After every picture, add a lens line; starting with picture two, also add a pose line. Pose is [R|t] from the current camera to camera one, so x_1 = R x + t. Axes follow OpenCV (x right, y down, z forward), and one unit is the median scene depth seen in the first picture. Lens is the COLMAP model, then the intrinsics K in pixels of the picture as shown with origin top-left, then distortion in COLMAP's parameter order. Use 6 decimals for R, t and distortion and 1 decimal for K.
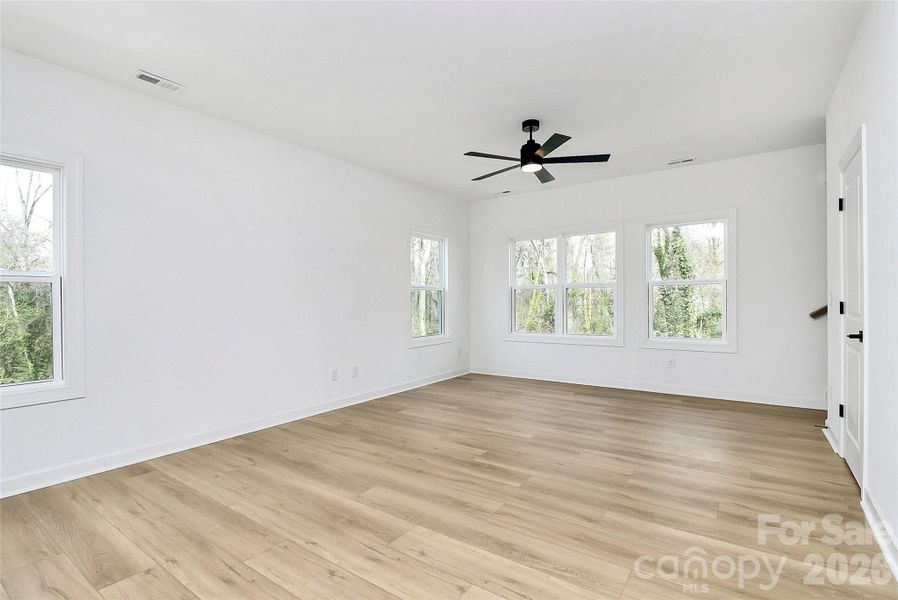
lens RADIAL K [[436.7, 0, 452.7], [0, 436.7, 311.0], [0, 0, 1]] dist [-0.003728, -0.000853]
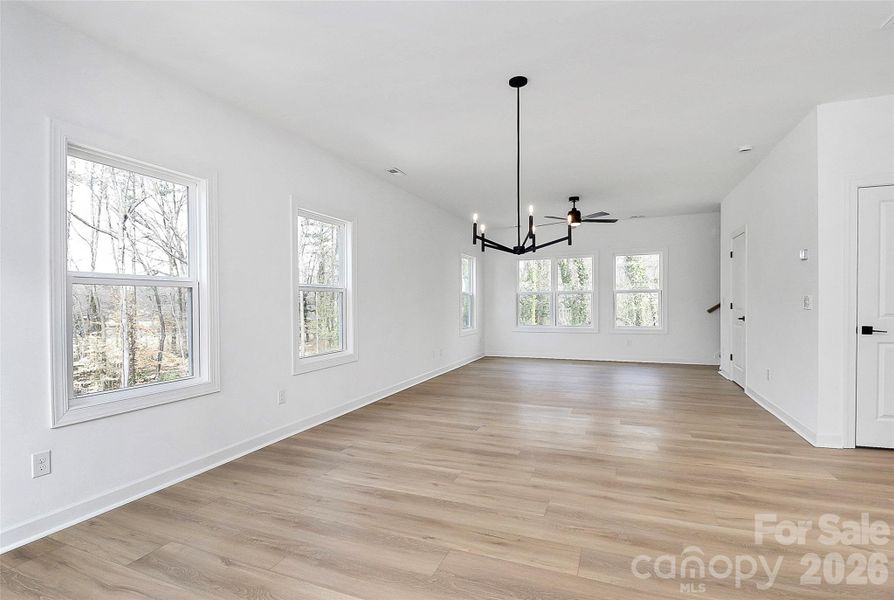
lens RADIAL K [[434.8, 0, 450.7], [0, 434.8, 311.0], [0, 0, 1]] dist [-0.003728, -0.000853]
pose [[0.974657, -0.005416, 0.223639, -0.672545], [0.006782, 0.999963, -0.005339, 0.016054], [-0.223602, 0.006720, 0.974657, -0.541105]]
